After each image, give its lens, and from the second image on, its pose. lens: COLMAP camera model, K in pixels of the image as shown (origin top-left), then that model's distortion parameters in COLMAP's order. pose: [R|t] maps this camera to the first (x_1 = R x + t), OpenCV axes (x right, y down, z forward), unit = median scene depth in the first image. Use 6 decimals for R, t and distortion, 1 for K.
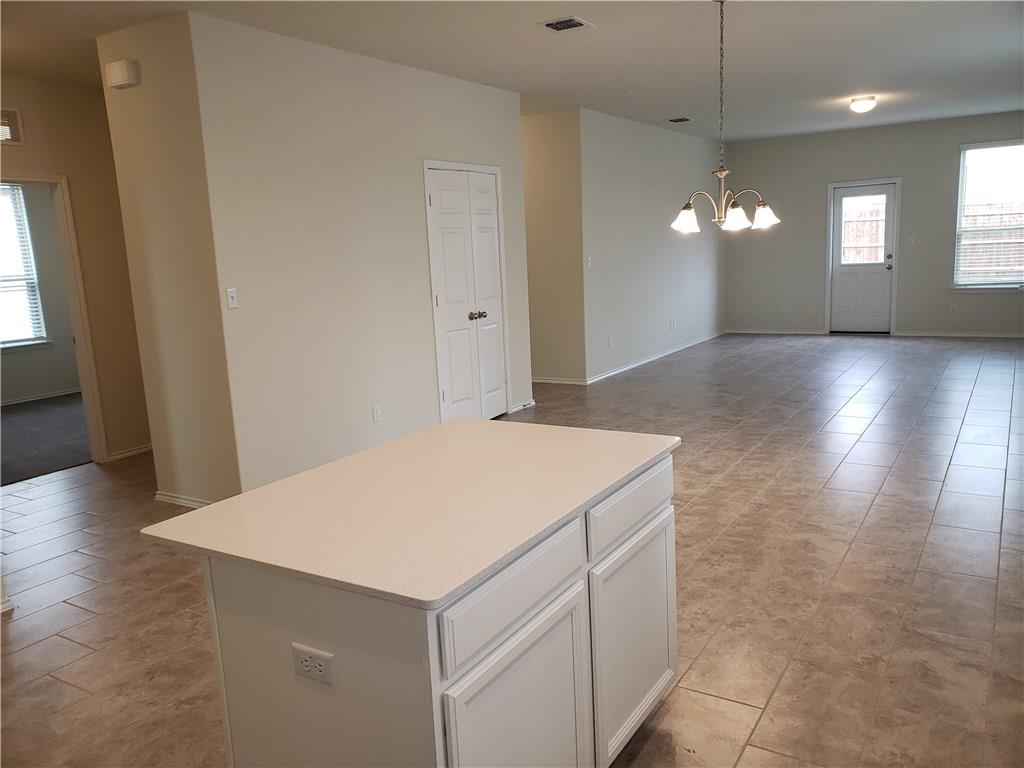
lens RADIAL K [[801.2, 0, 505.3], [0, 801.2, 377.0], [0, 0, 1]] dist [0.029908, -0.021655]
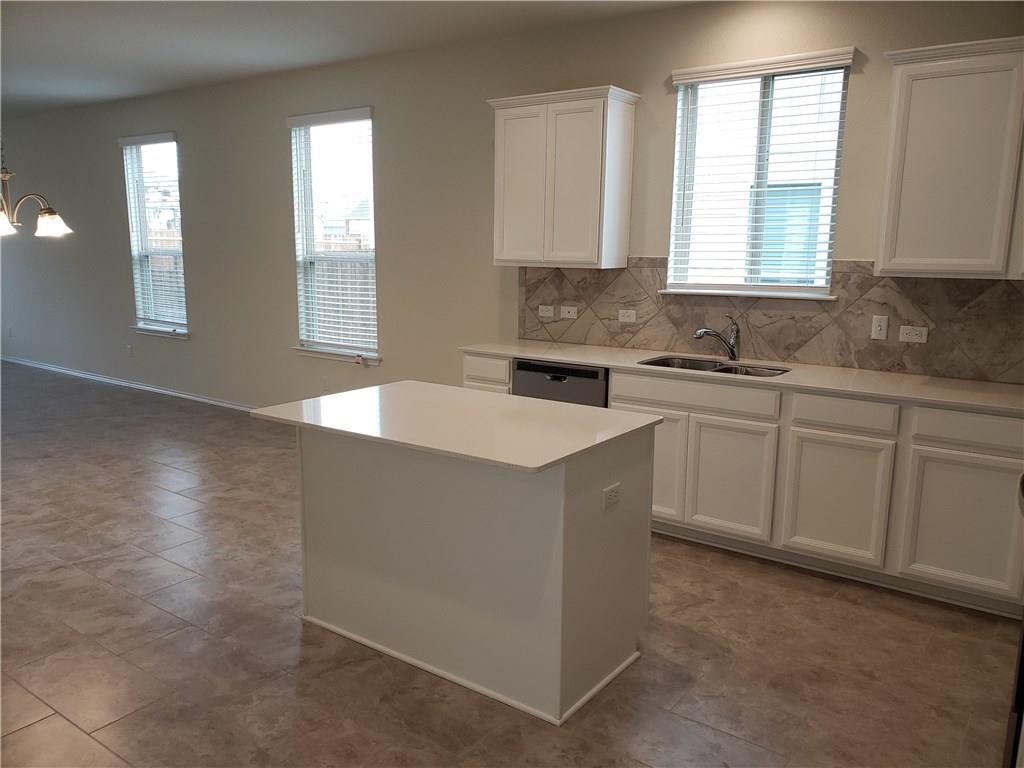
lens RADIAL K [[801.2, 0, 507.6], [0, 801.2, 386.3], [0, 0, 1]] dist [0.029908, -0.021655]
pose [[0.053369, -0.125539, 0.990652, -0.380183], [0.148703, 0.982004, 0.116431, -0.018430], [-0.987441, 0.141099, 0.071077, 0.218012]]
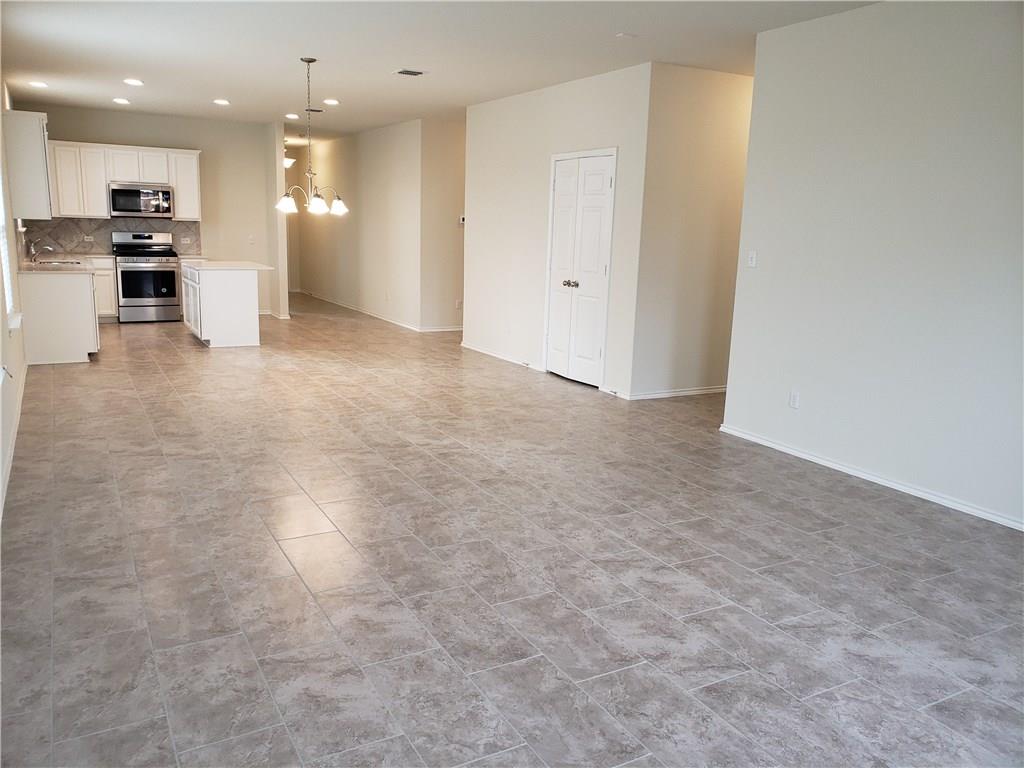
lens RADIAL K [[801.2, 0, 501.8], [0, 801.2, 377.9], [0, 0, 1]] dist [0.029908, -0.021655]
pose [[-0.480282, 0.202941, -0.853314, 0.875130], [-0.146132, 0.940754, 0.305987, -0.241543], [0.864855, 0.271657, -0.422170, 1.205574]]
